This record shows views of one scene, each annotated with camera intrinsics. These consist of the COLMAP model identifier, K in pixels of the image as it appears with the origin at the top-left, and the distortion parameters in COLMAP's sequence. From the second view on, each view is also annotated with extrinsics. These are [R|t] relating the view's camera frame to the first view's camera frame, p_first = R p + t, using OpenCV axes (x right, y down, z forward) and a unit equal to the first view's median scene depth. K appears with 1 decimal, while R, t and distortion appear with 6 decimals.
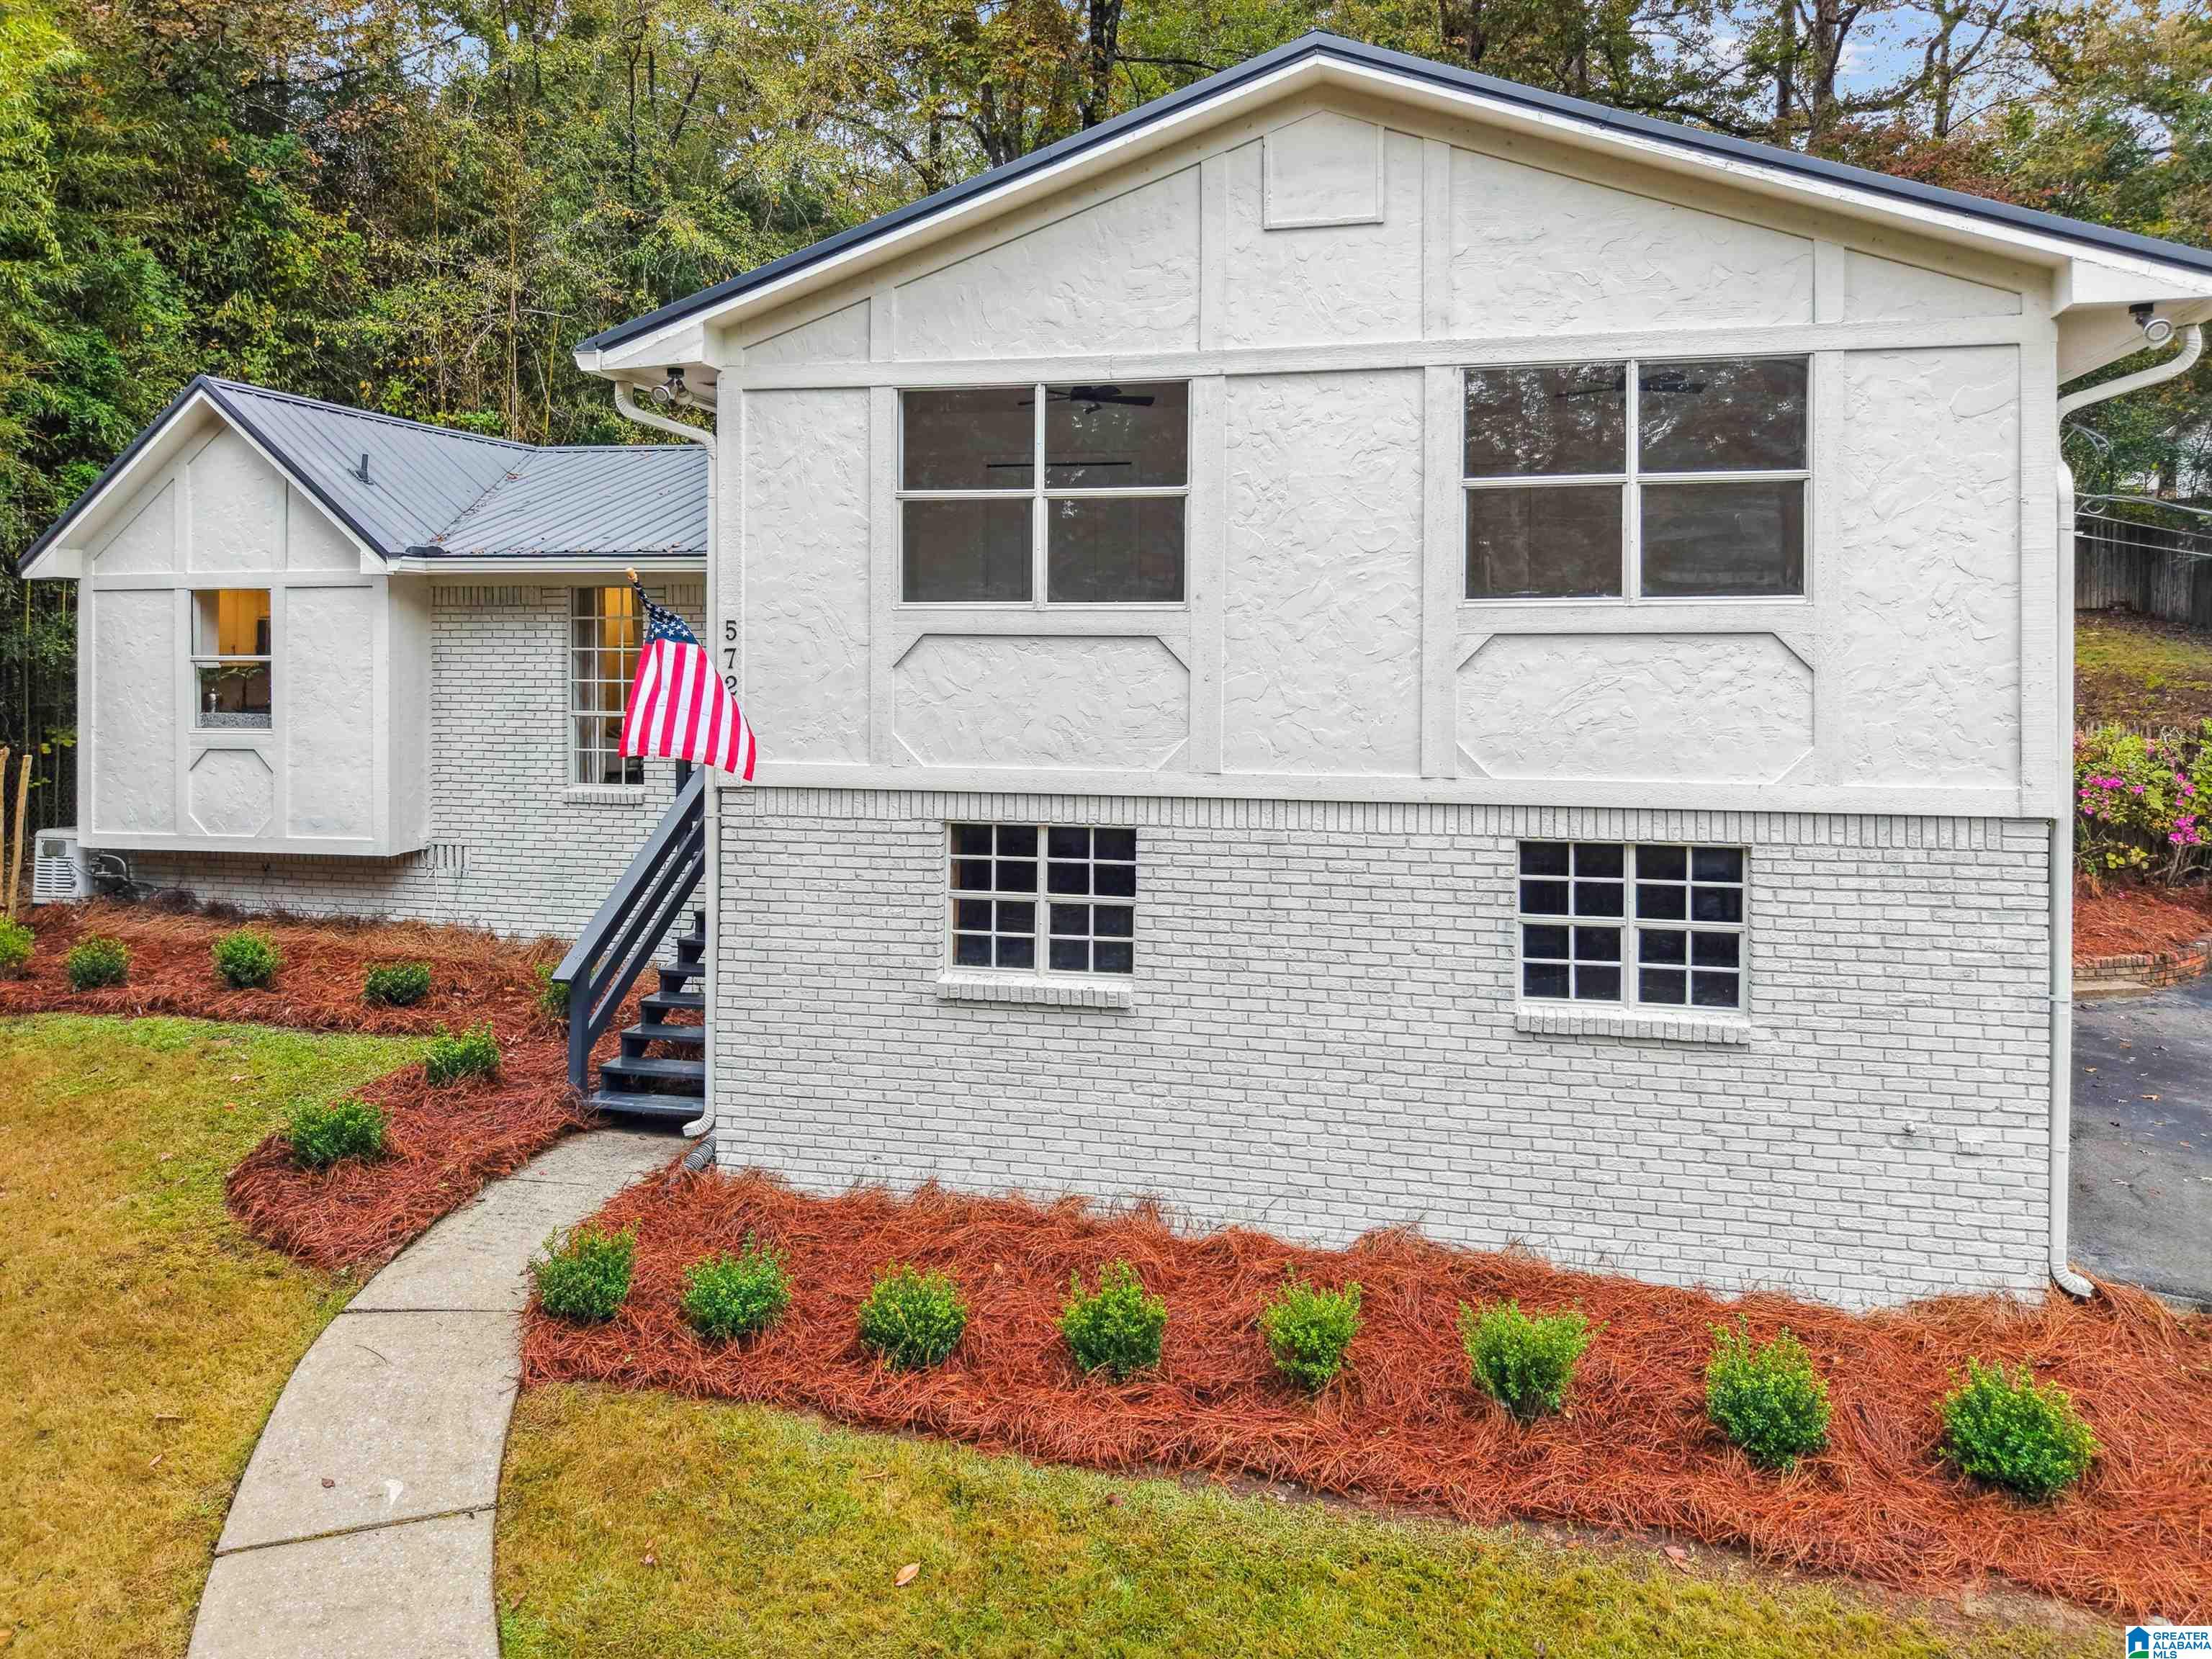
lens RADIAL K [[1664.2, 0, 1105.1], [0, 1664.2, 623.2], [0, 0, 1]] dist [0.011201, 0.011089]
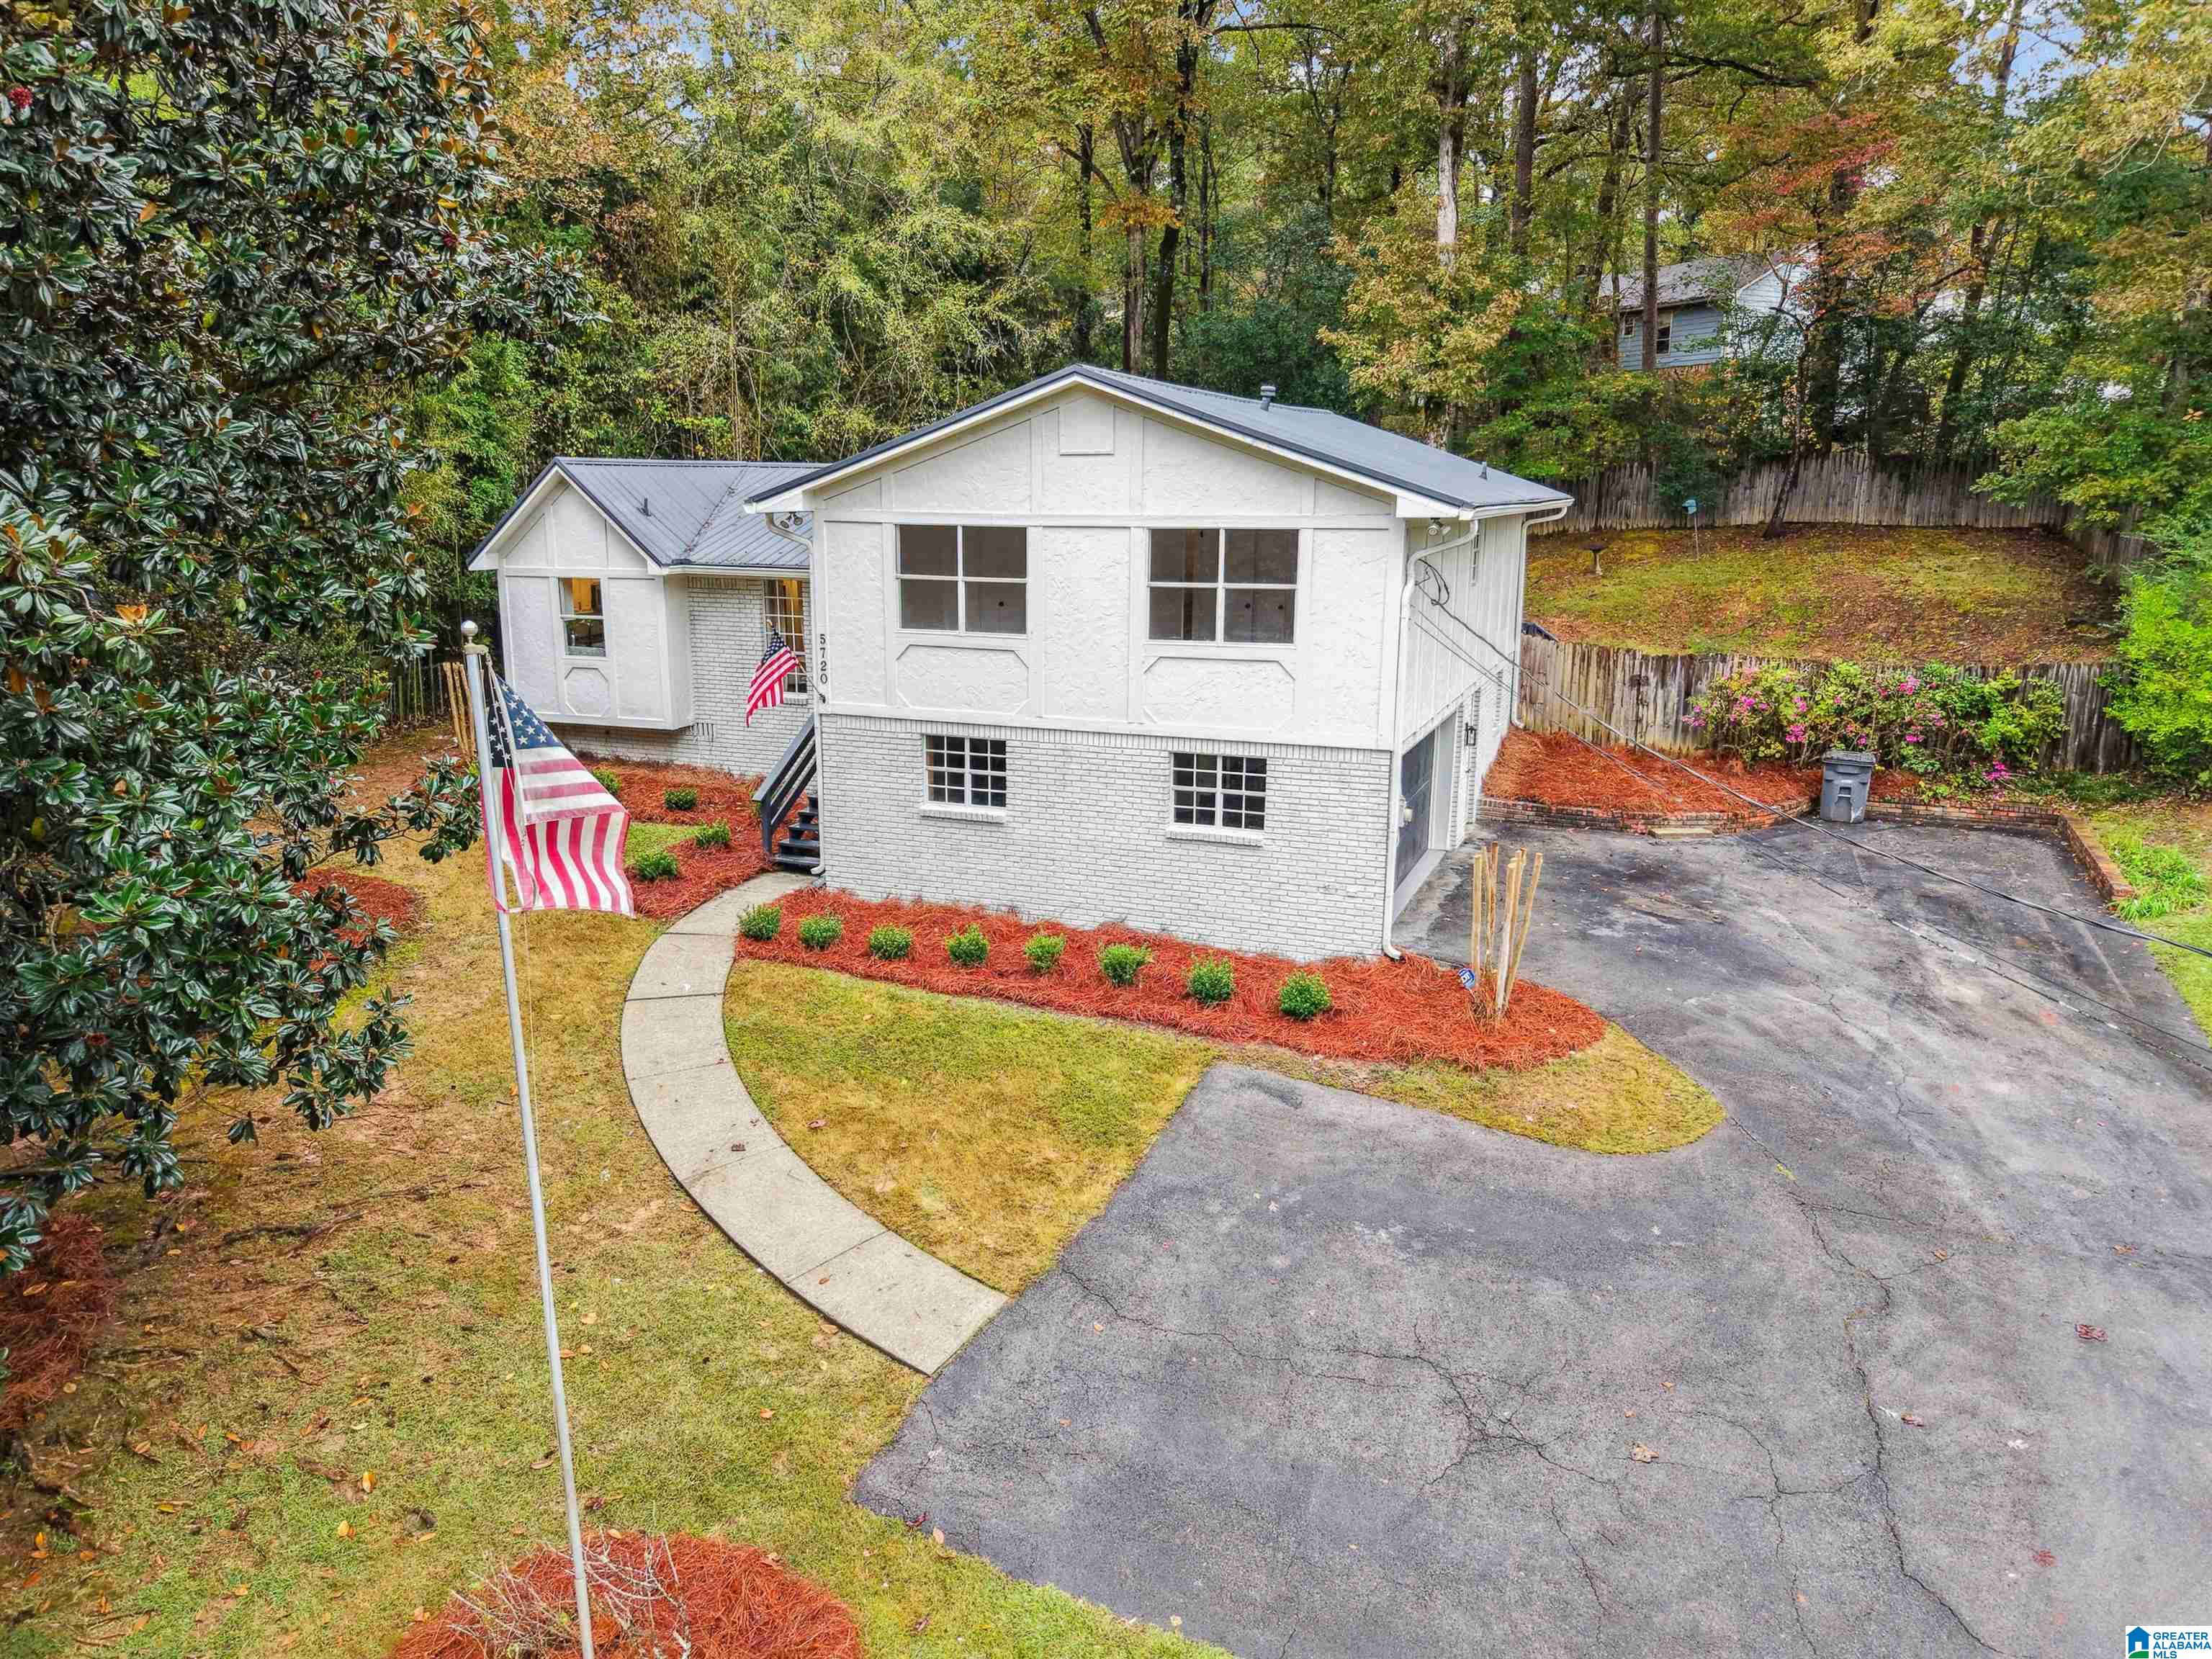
lens RADIAL K [[1648.3, 0, 1106.0], [0, 1648.3, 829.5], [0, 0, 1]] dist [0.066674, 0.000117]
pose [[0.988641, 0.035498, -0.146044, 0.310745], [-0.002421, 0.975342, 0.220685, -0.156643], [0.150277, -0.217825, 0.964349, -0.706383]]
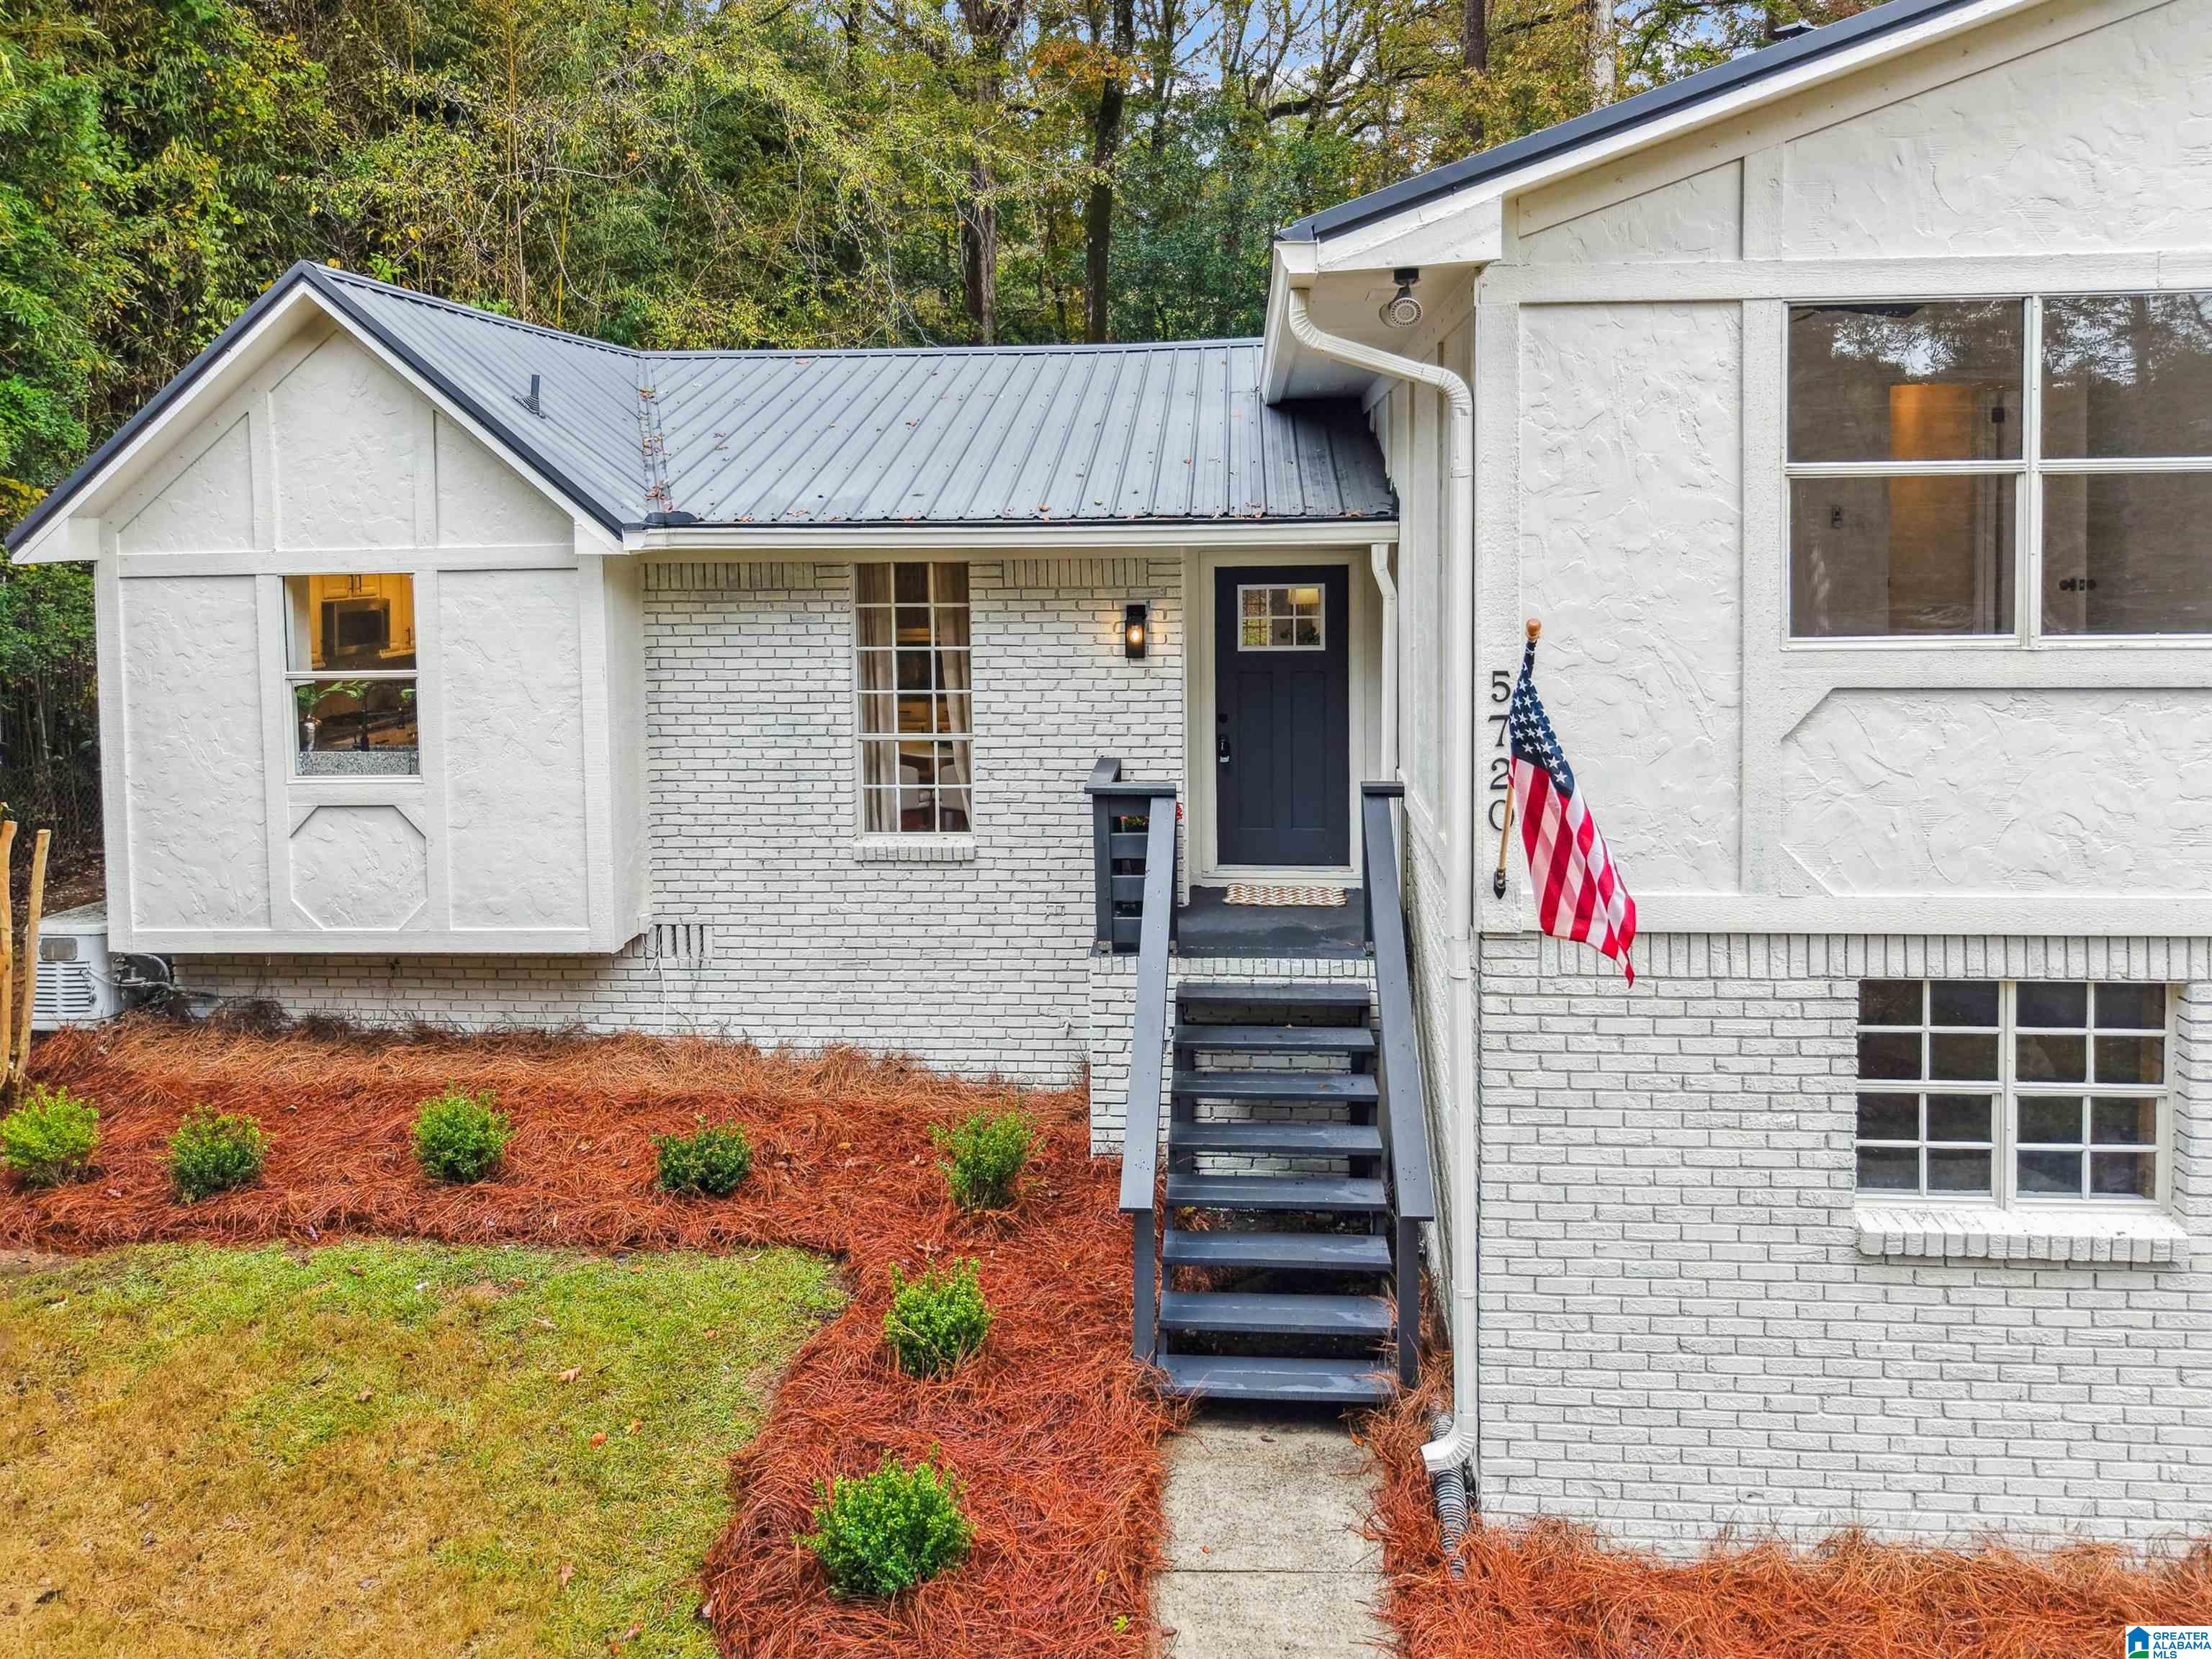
lens RADIAL K [[1663.0, 0, 1112.3], [0, 1663.0, 582.0], [0, 0, 1]] dist [0.064436, -0.068719]
pose [[0.988581, -0.022099, 0.149064, -0.330364], [0.014832, 0.998655, 0.049687, -0.049156], [-0.149962, -0.046908, 0.987578, 0.283328]]
